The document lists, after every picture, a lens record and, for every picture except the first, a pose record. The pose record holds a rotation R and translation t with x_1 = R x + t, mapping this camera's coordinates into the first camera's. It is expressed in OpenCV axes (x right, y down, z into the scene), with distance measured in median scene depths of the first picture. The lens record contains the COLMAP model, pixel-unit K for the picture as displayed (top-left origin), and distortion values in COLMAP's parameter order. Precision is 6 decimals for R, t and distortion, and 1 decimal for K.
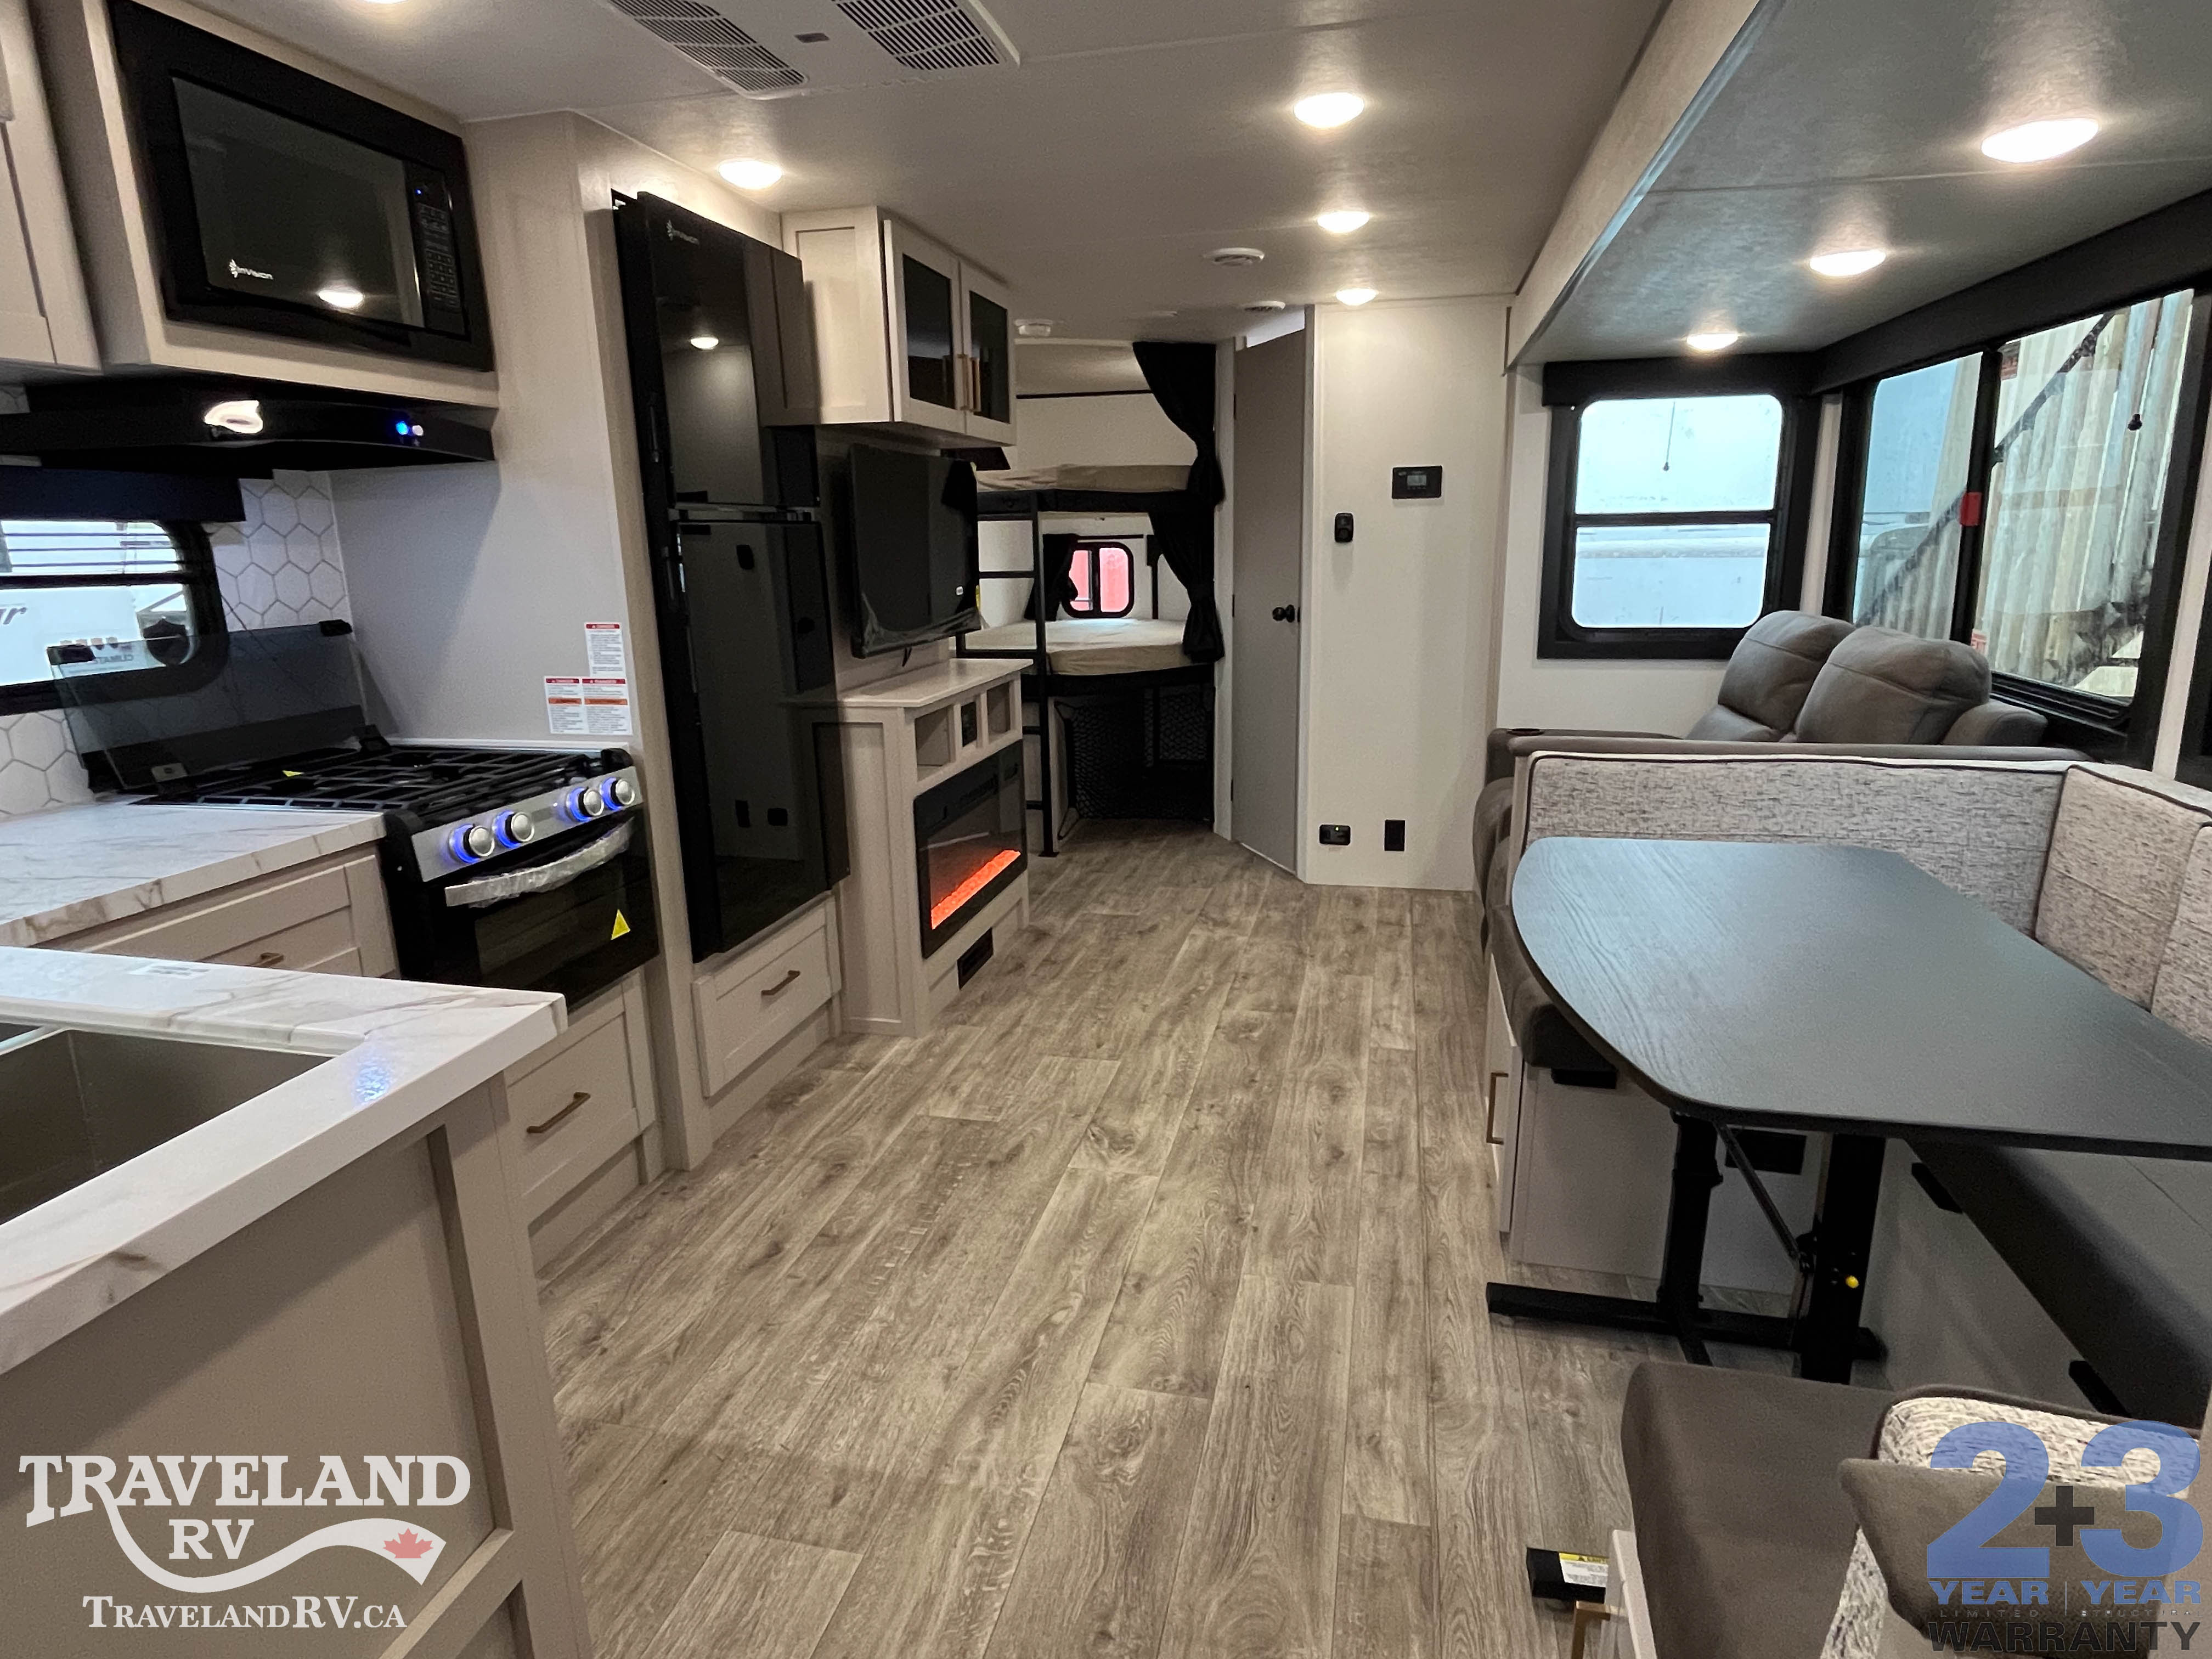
lens RADIAL K [[1218.5, 0, 1107.5], [0, 1218.5, 823.8], [0, 0, 1]] dist [-0.003984, 0.001963]
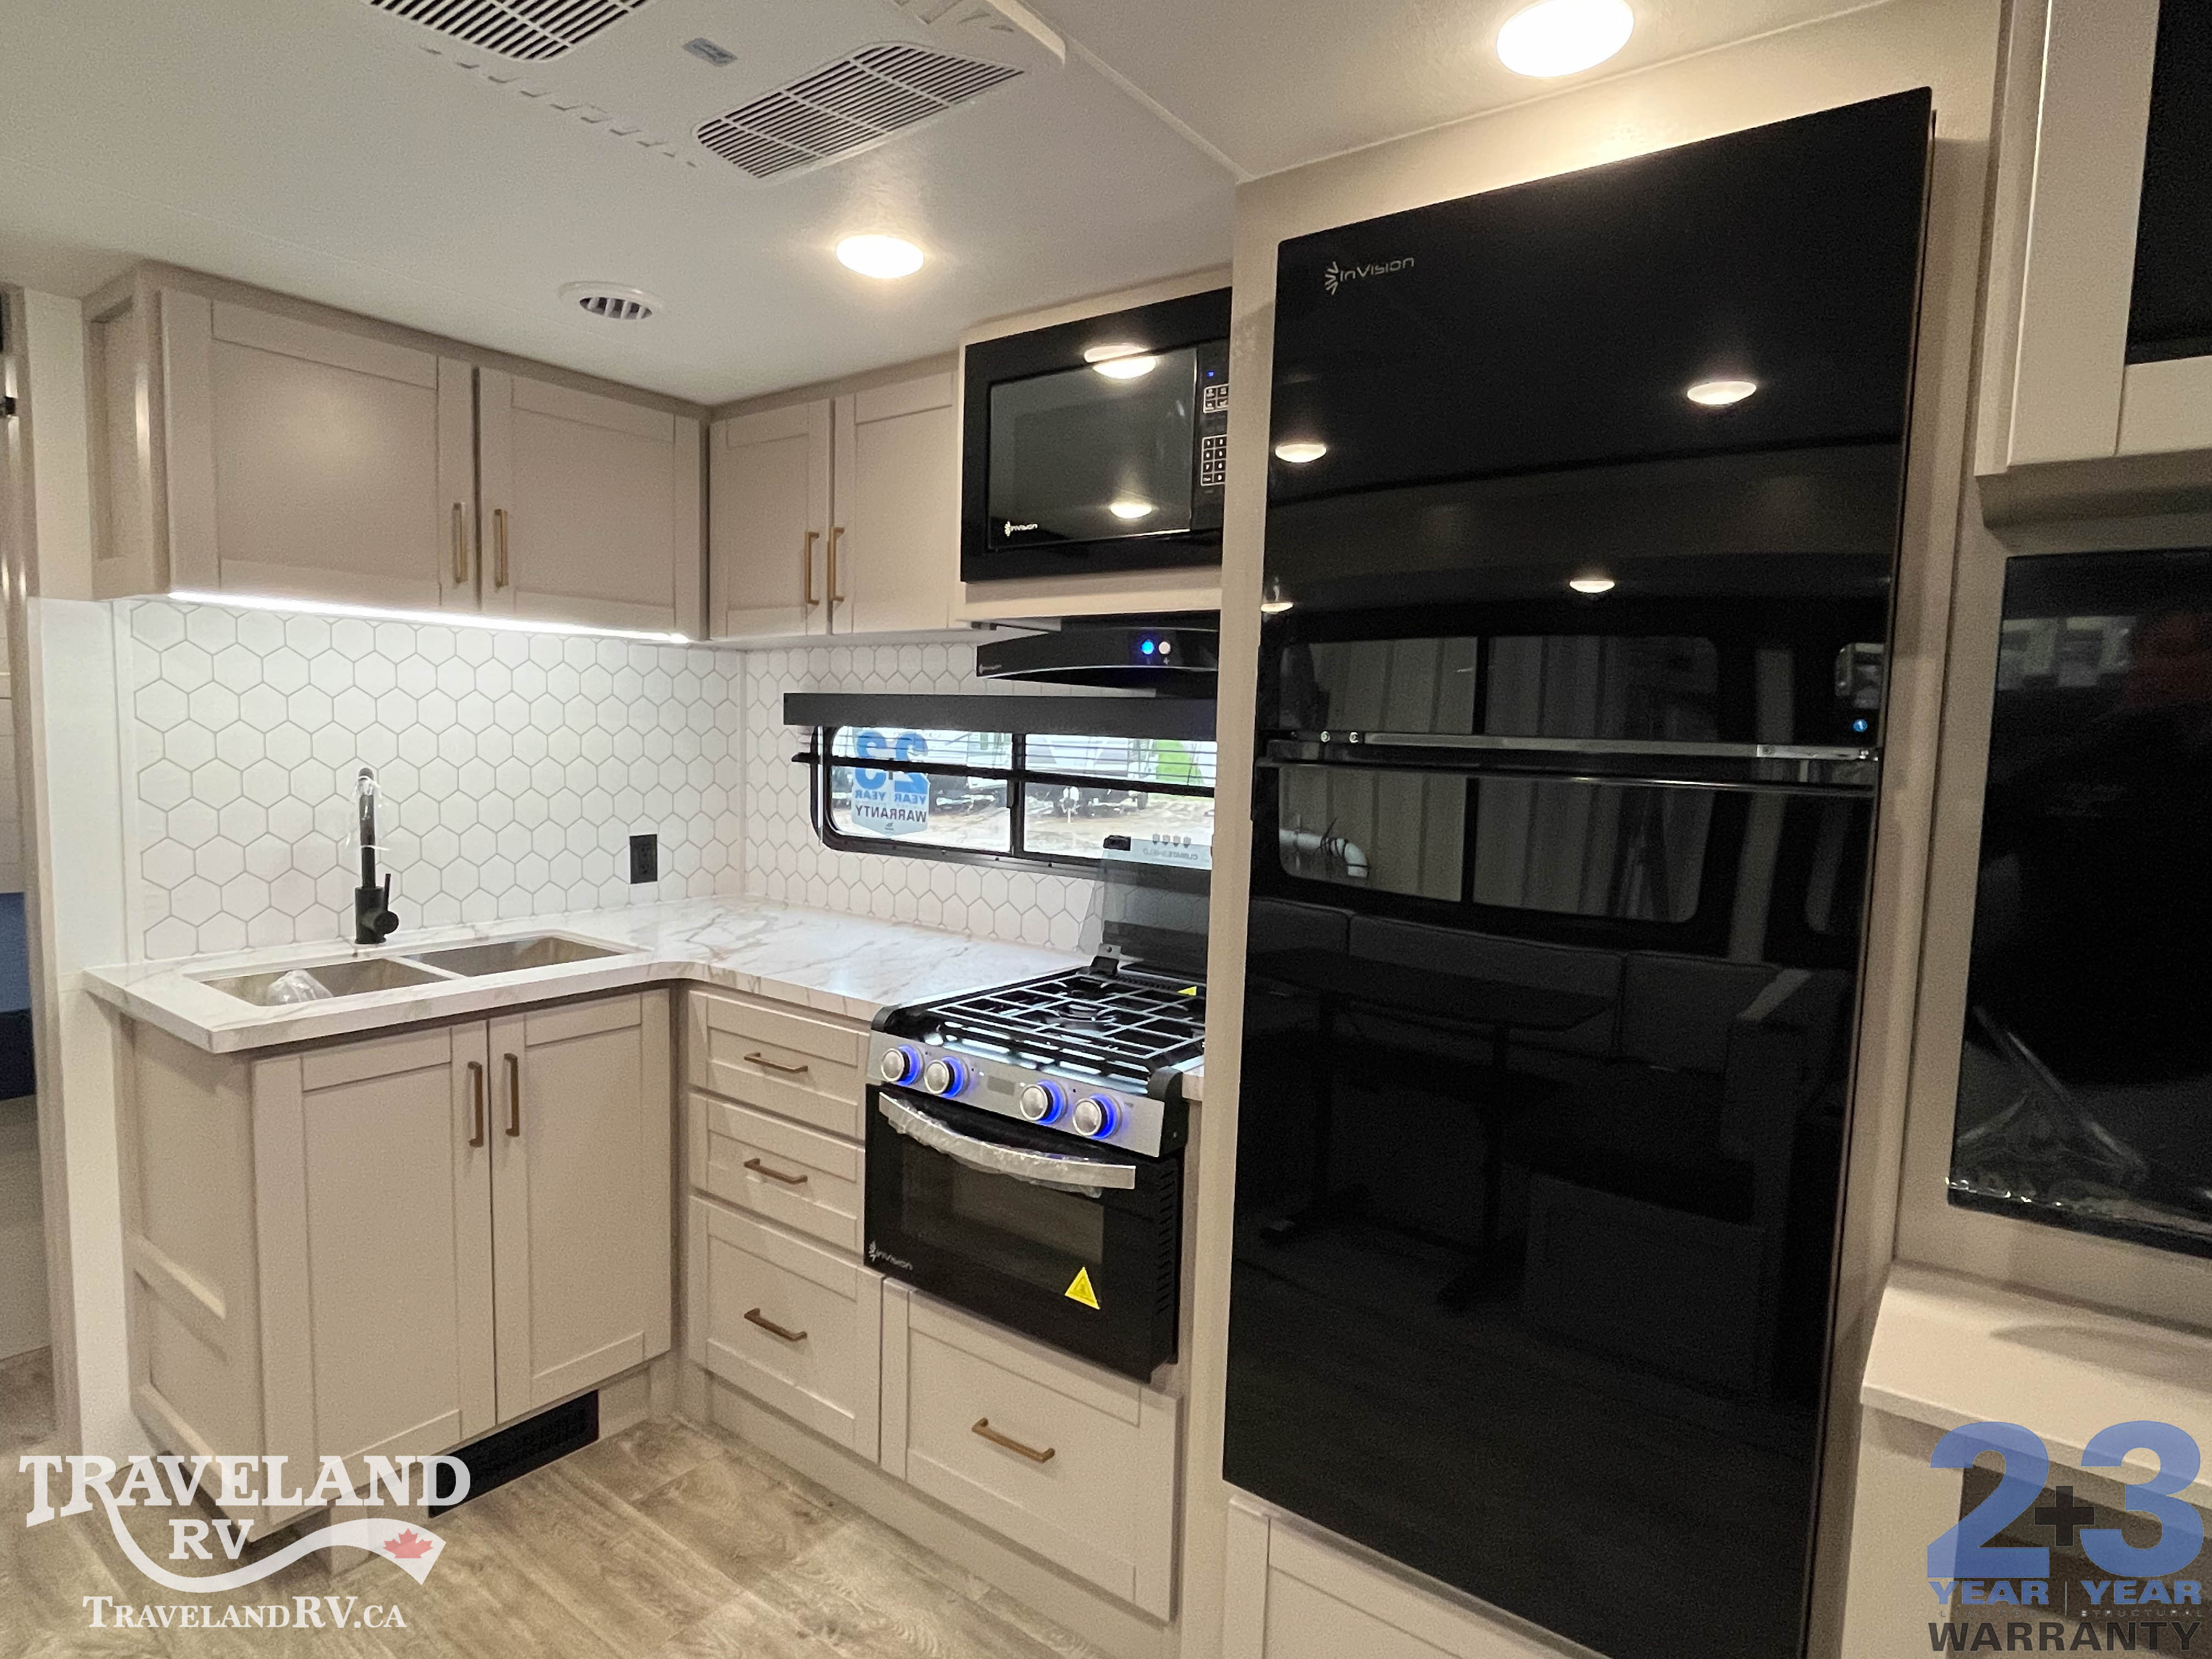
lens RADIAL K [[1218.5, 0, 1103.0], [0, 1218.5, 829.0], [0, 0, 1]] dist [-0.003984, 0.001963]
pose [[-0.399757, 0.084296, -0.912737, 0.202544], [-0.234516, 0.953214, 0.190747, -0.270170], [0.886113, 0.290304, -0.361286, 0.999761]]
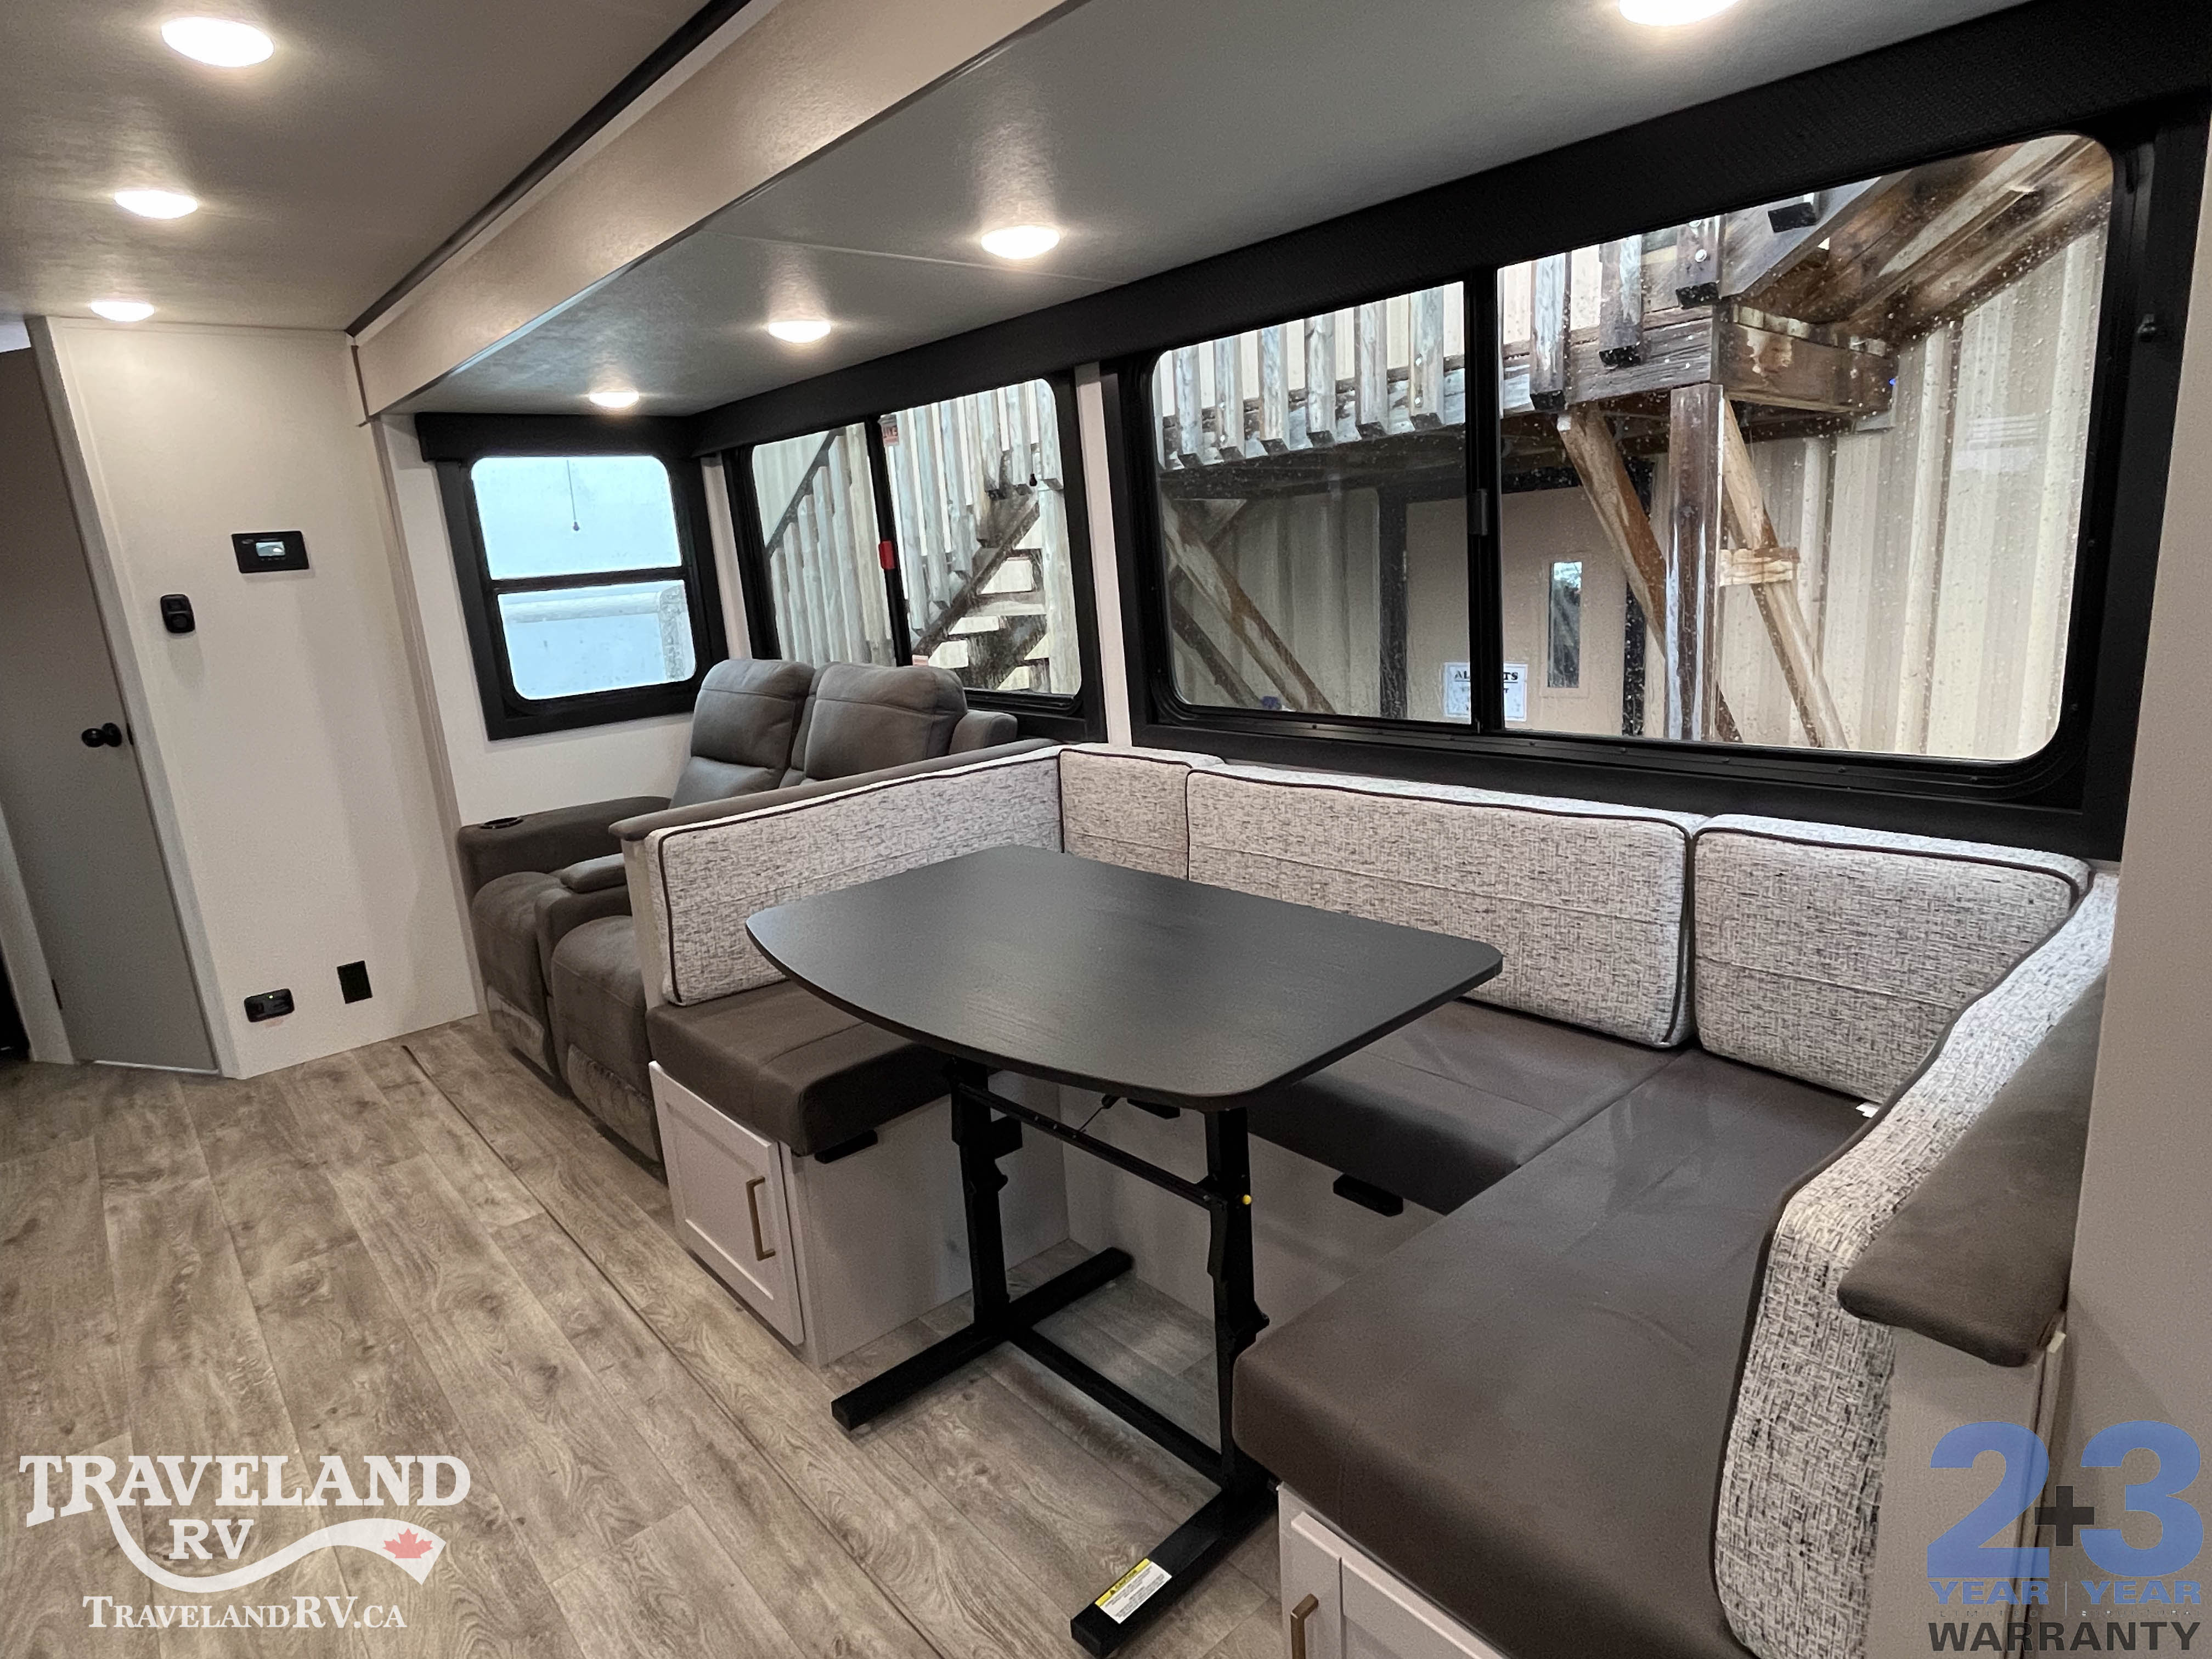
lens RADIAL K [[1218.5, 0, 1107.0], [0, 1218.5, 829.6], [0, 0, 1]] dist [-0.003984, 0.001963]
pose [[0.582069, -0.209252, 0.785754, -0.144384], [0.248243, 0.965918, 0.073339, -0.038654], [-0.774320, 0.152370, 0.614176, 0.163935]]
